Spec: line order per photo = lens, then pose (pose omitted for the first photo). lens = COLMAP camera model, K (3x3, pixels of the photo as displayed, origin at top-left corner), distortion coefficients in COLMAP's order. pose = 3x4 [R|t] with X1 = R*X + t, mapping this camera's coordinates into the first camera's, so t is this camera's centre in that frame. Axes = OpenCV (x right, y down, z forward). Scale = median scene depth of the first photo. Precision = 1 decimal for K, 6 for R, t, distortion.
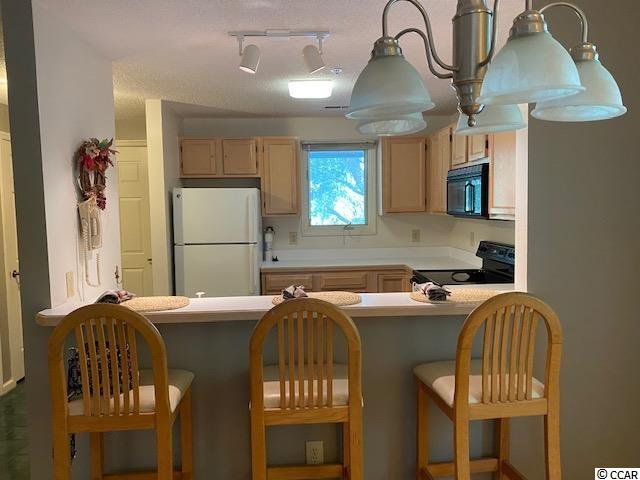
lens RADIAL K [[508.4, 0, 320.0], [0, 508.4, 240.0], [0, 0, 1]] dist [0.070864, -0.000054]
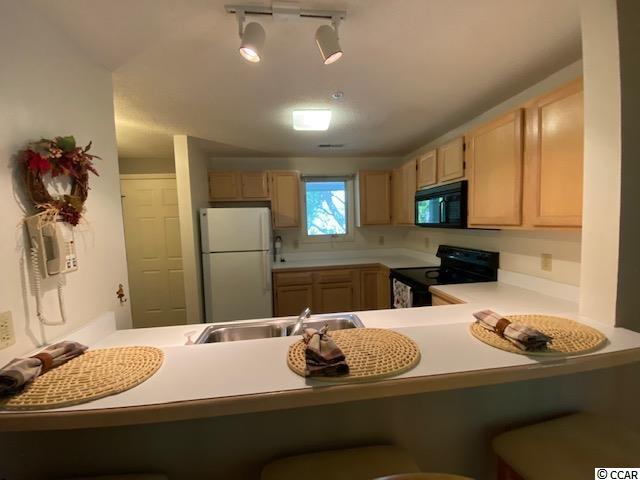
lens RADIAL K [[258.9, 0, 320.0], [0, 258.9, 240.0], [0, 0, 1]] dist [0.014919, -0.017670]
pose [[0.997823, -0.020531, 0.062669, -0.033783], [0.020606, 0.999788, -0.000562, -0.015827], [-0.062644, 0.001852, 0.998034, 0.323900]]
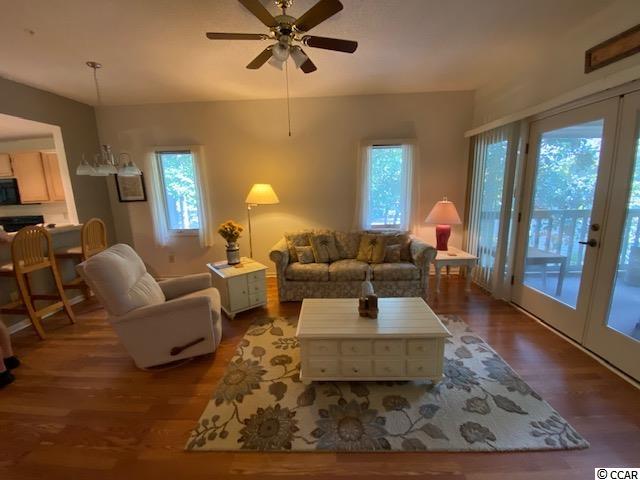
lens RADIAL K [[258.9, 0, 320.0], [0, 258.9, 240.0], [0, 0, 1]] dist [0.014919, -0.017670]
pose [[0.096092, -0.176313, 0.979633, -0.496589], [0.097839, 0.981094, 0.166979, 0.041522], [-0.990552, 0.079801, 0.111526, -0.293888]]
